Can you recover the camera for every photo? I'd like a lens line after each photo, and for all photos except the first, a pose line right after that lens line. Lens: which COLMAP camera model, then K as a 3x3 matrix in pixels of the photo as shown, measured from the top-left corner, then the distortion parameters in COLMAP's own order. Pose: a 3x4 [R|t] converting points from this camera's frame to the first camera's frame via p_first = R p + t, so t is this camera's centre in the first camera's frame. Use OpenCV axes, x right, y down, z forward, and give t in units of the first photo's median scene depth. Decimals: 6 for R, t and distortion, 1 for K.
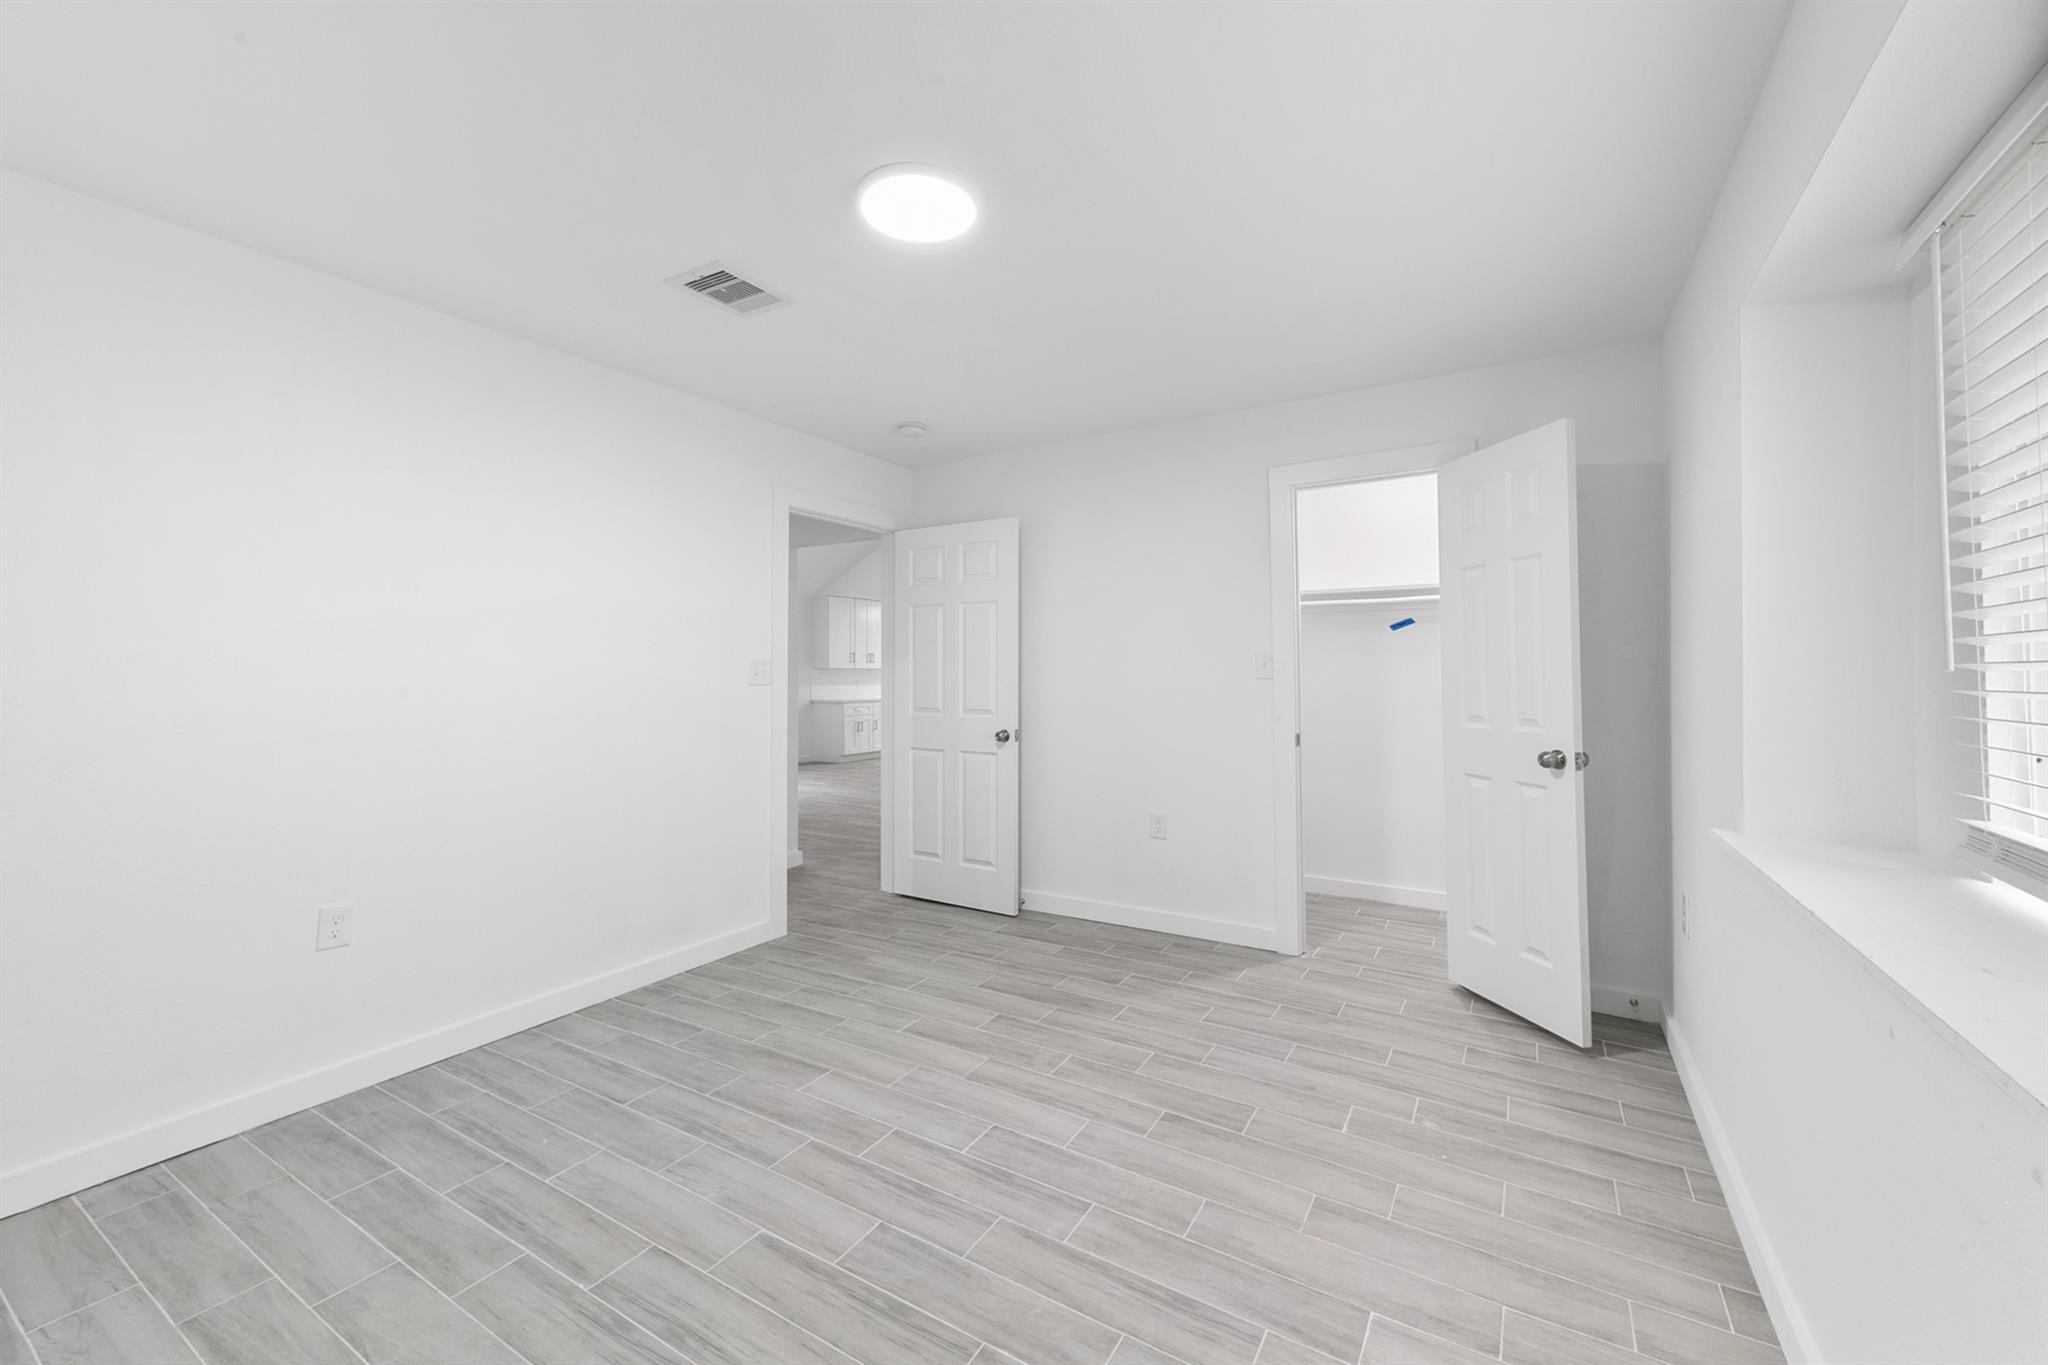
lens RADIAL K [[794.4, 0, 1025.2], [0, 794.4, 672.8], [0, 0, 1]] dist [0.003441, 0.000118]
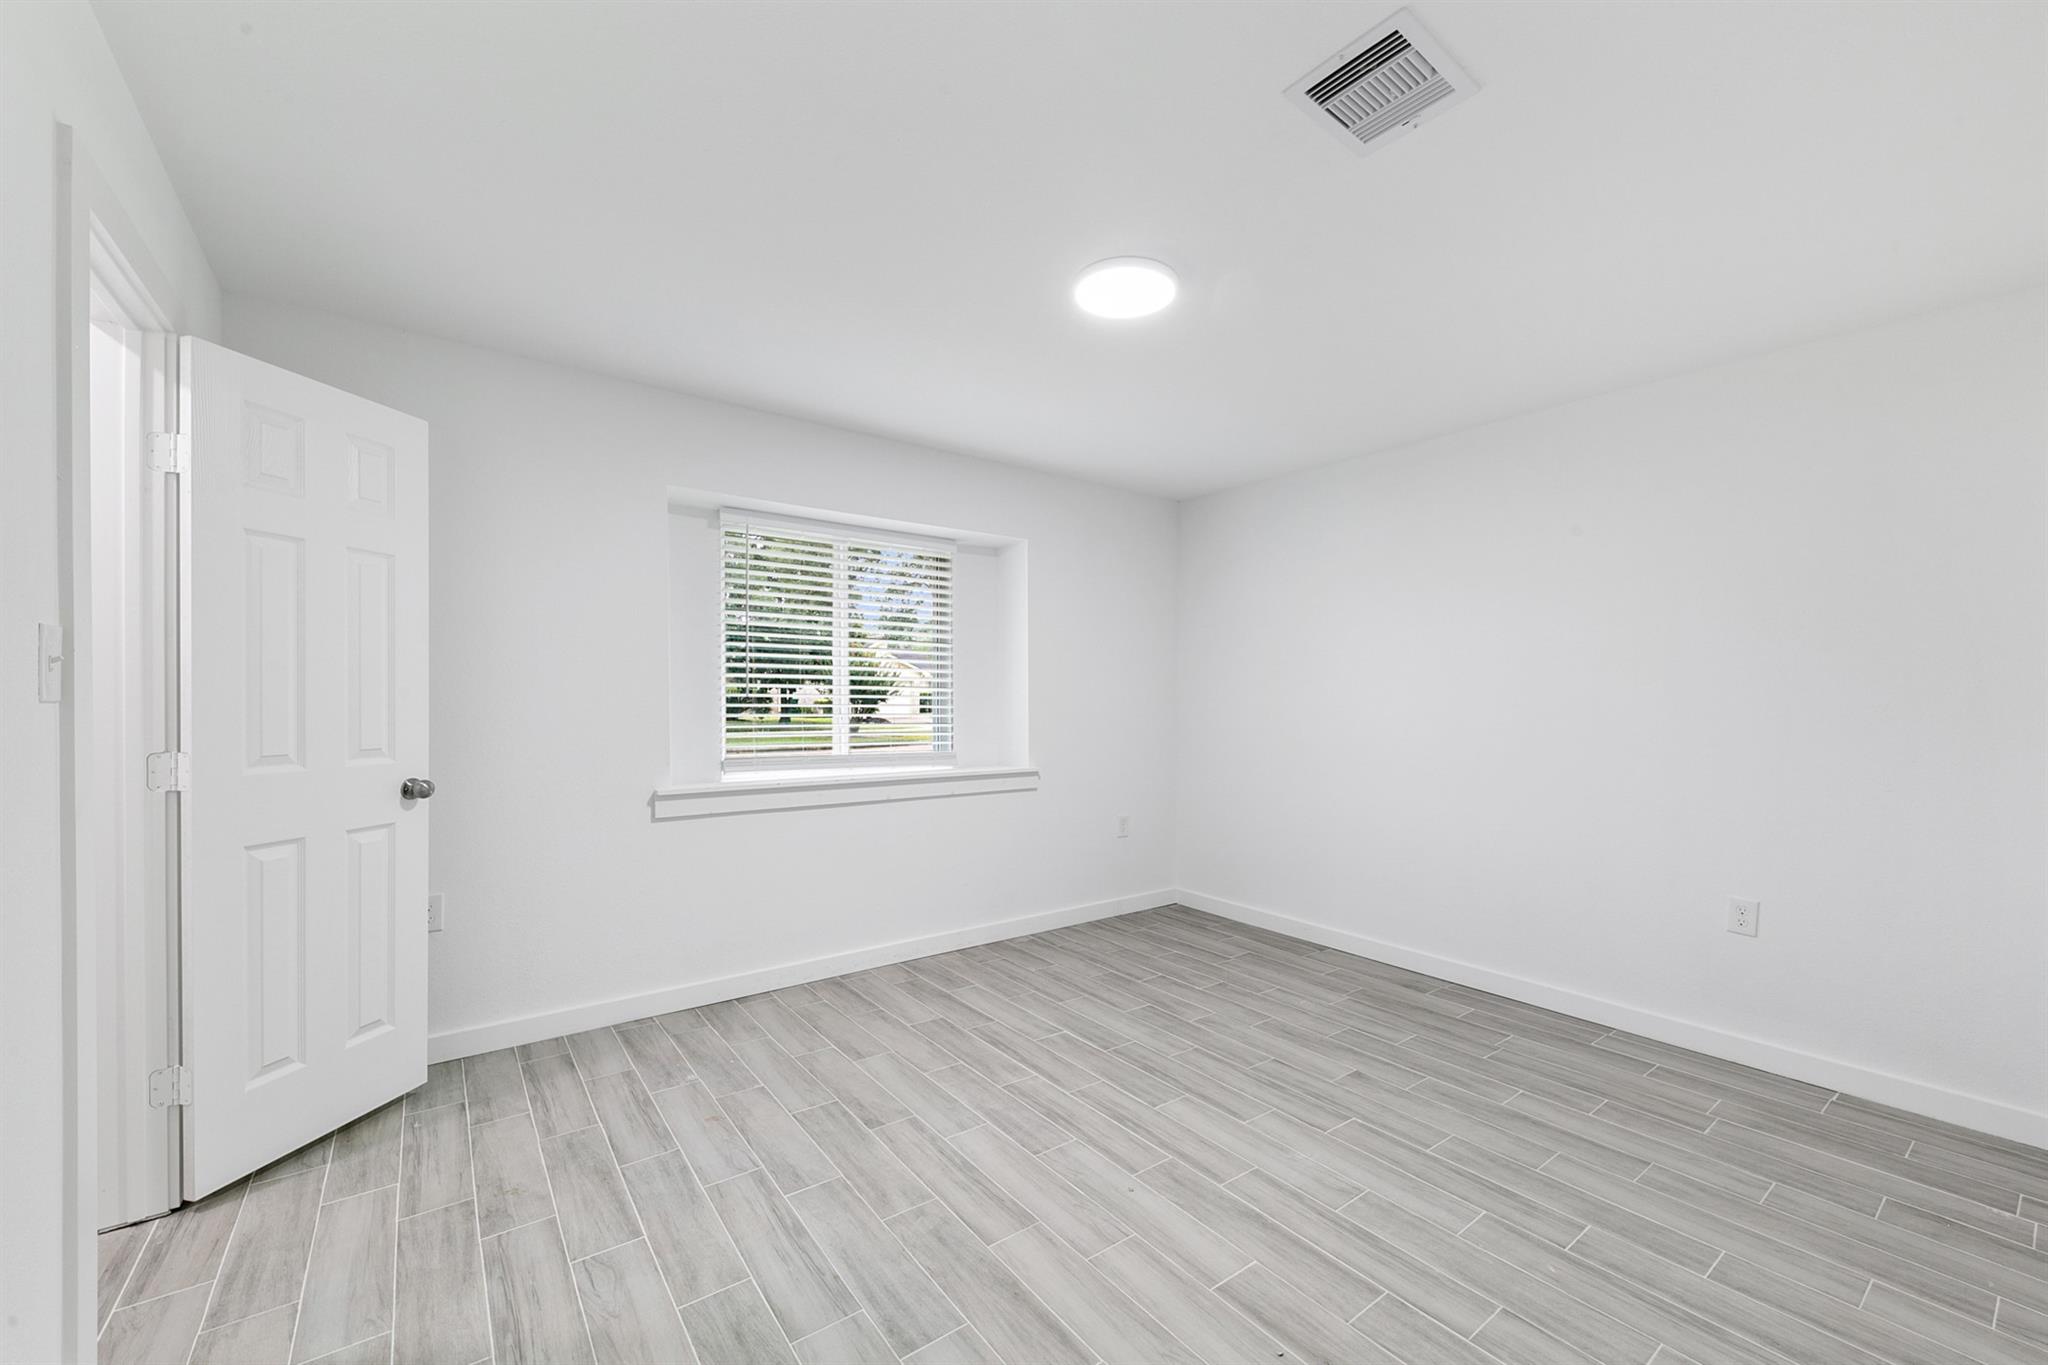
lens RADIAL K [[794.4, 0, 1026.1], [0, 794.4, 699.9], [0, 0, 1]] dist [0.003441, 0.000118]
pose [[-0.928780, -0.004159, 0.370608, -0.397724], [-0.006145, 0.999972, -0.004179, 0.007539], [-0.370580, -0.006158, -0.928780, 1.953753]]
